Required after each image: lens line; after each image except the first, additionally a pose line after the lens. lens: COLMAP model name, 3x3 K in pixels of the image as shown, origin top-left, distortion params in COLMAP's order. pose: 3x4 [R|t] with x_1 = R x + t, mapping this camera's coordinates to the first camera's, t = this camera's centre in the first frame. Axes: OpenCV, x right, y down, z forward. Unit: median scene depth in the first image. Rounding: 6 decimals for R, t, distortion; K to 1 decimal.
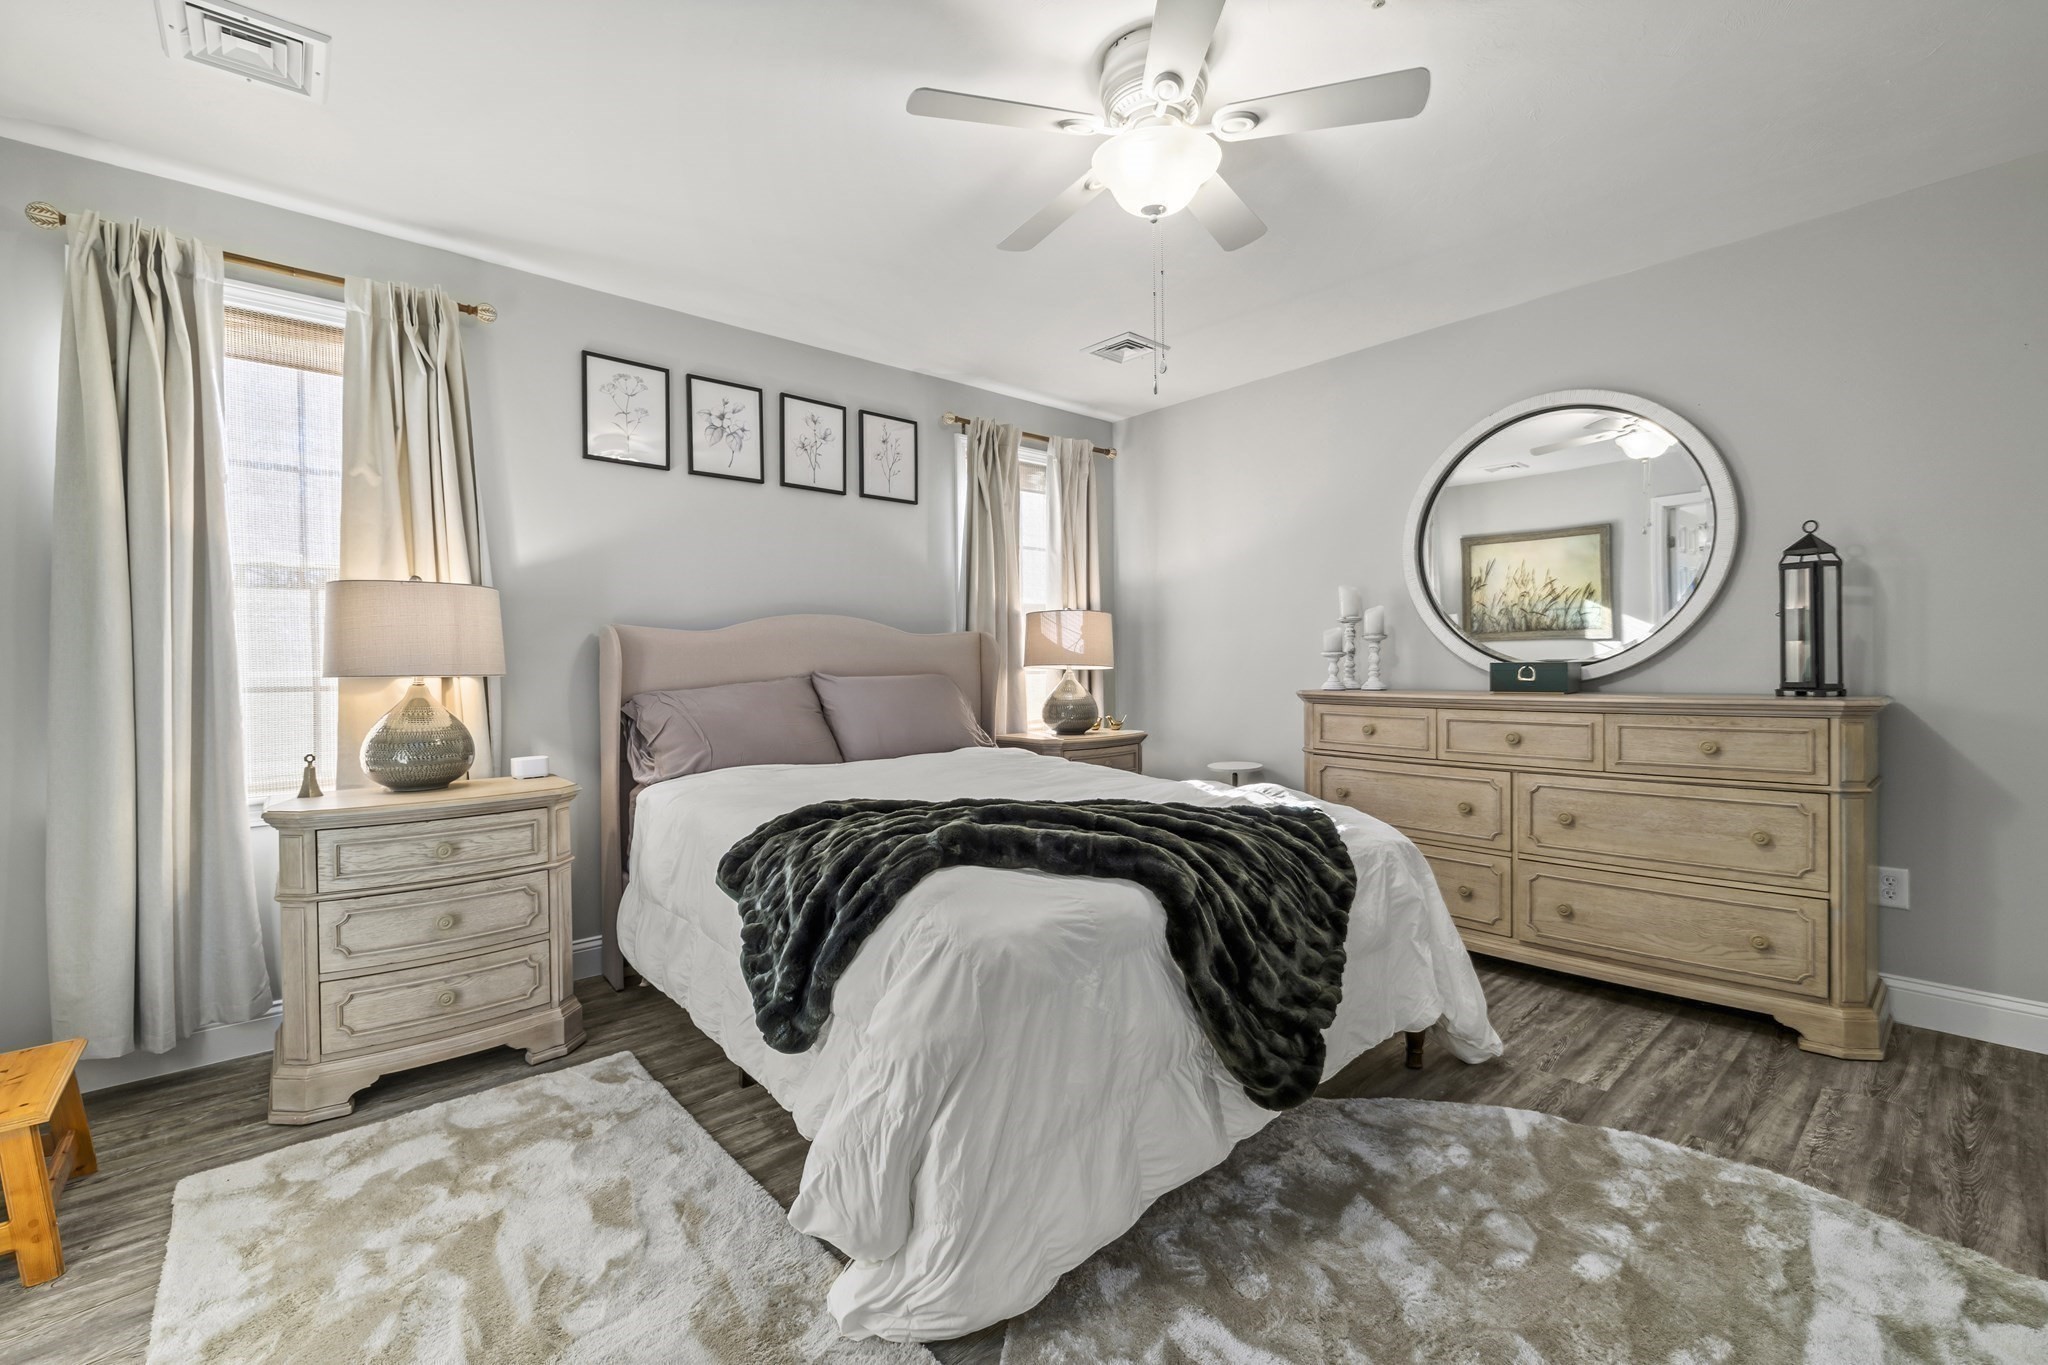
lens RADIAL K [[895.0, 0, 1023.6], [0, 895.0, 657.3], [0, 0, 1]] dist [0.015531, 0.000021]
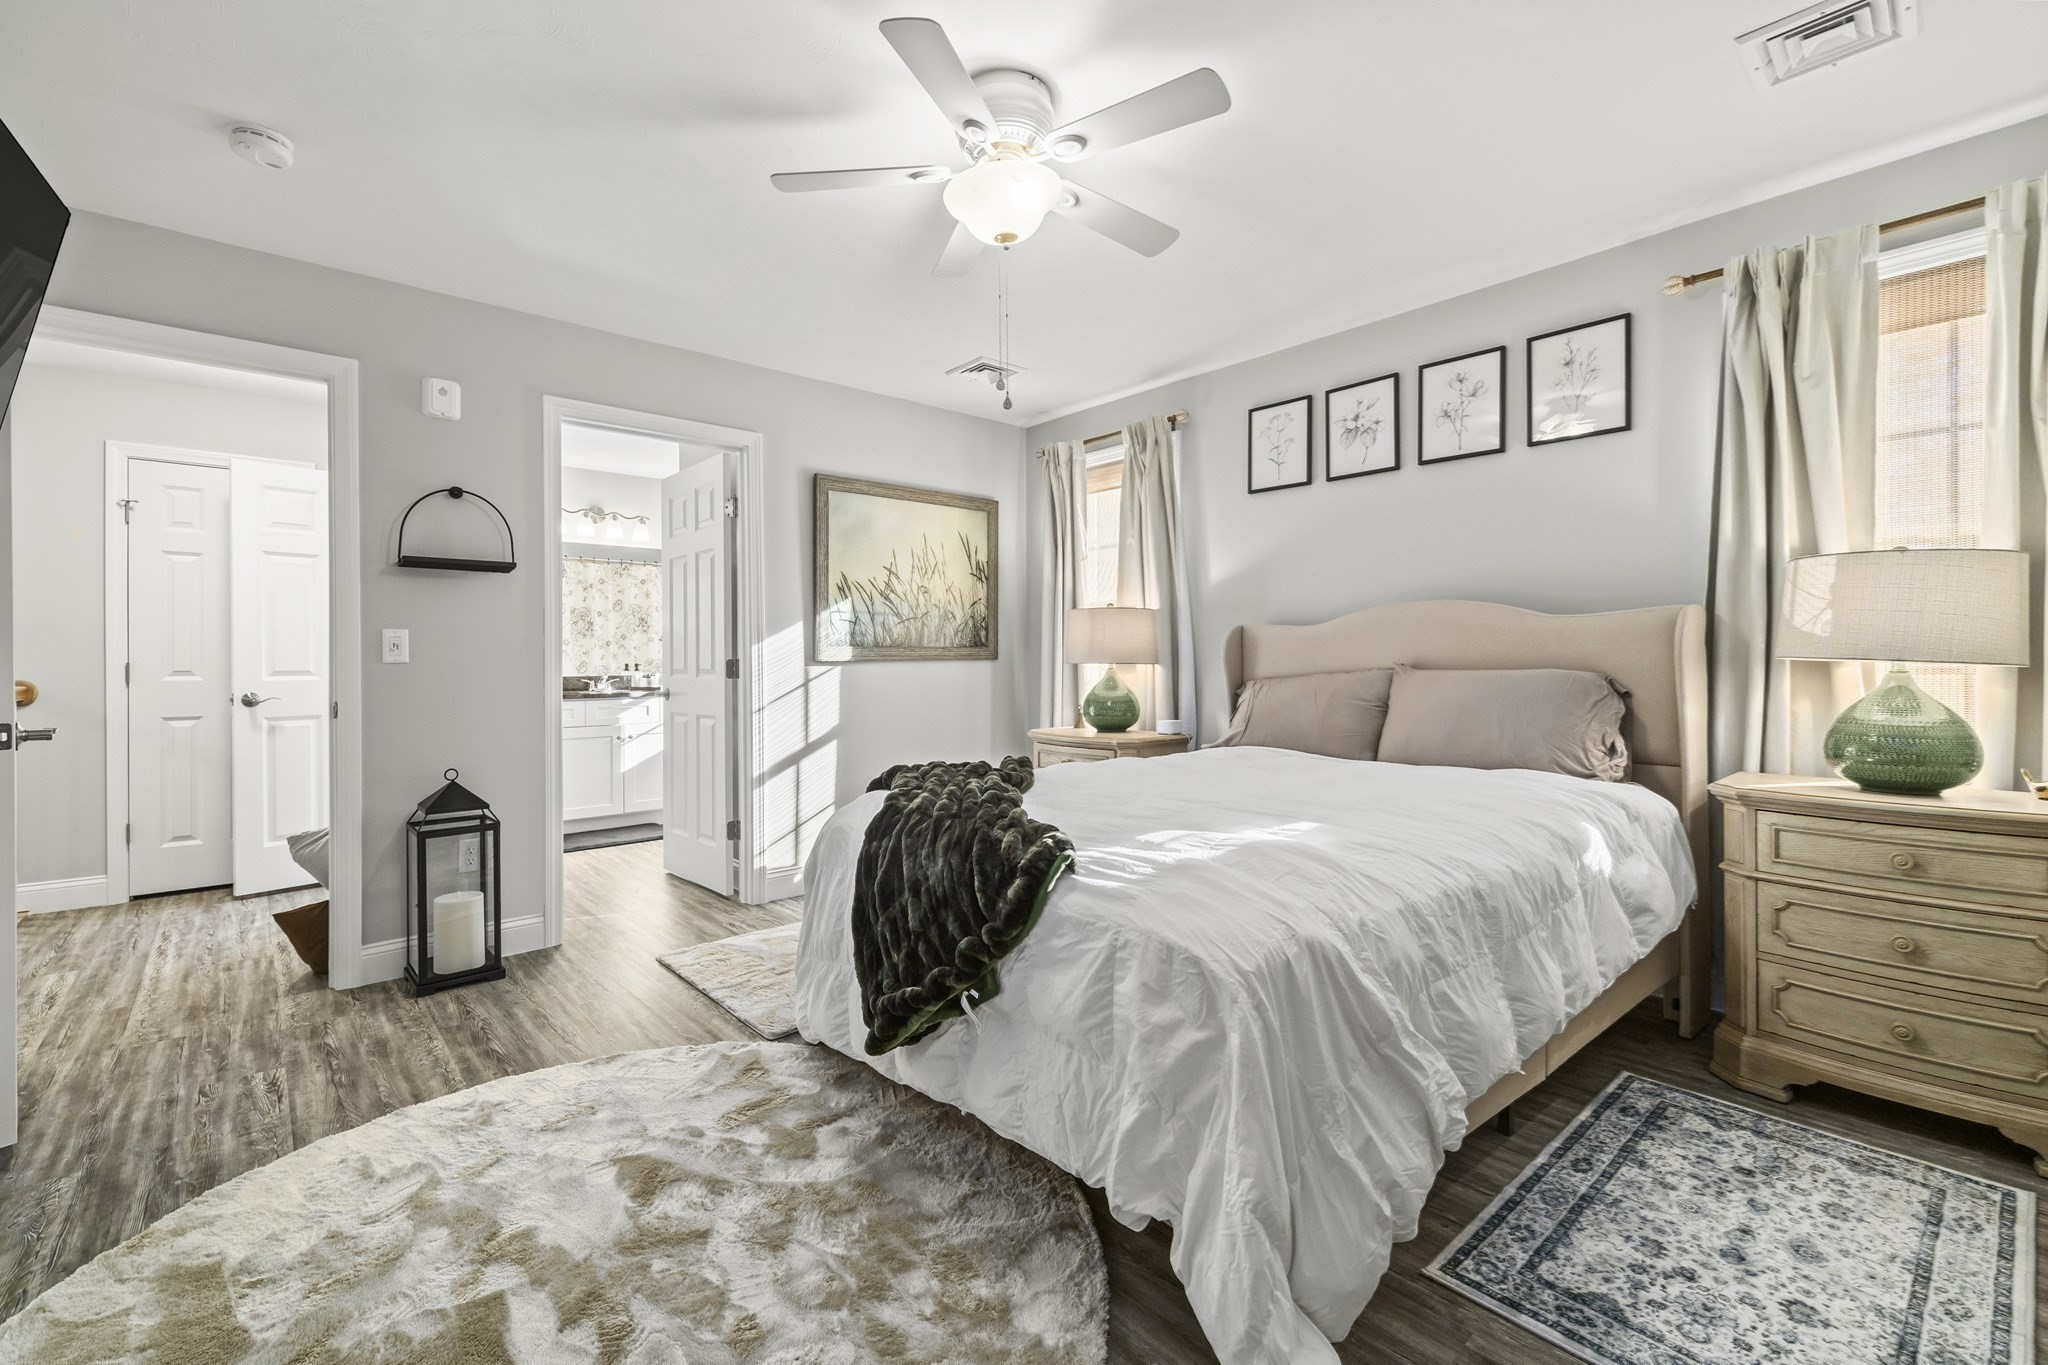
lens RADIAL K [[873.8, 0, 1021.6], [0, 873.8, 669.3], [0, 0, 1]] dist [-0.001086, 0.000231]
pose [[-0.012934, 0.021072, -0.999694, 0.710731], [0.014656, 0.999675, 0.020882, -0.003236], [0.999809, -0.014382, -0.013239, 0.641990]]
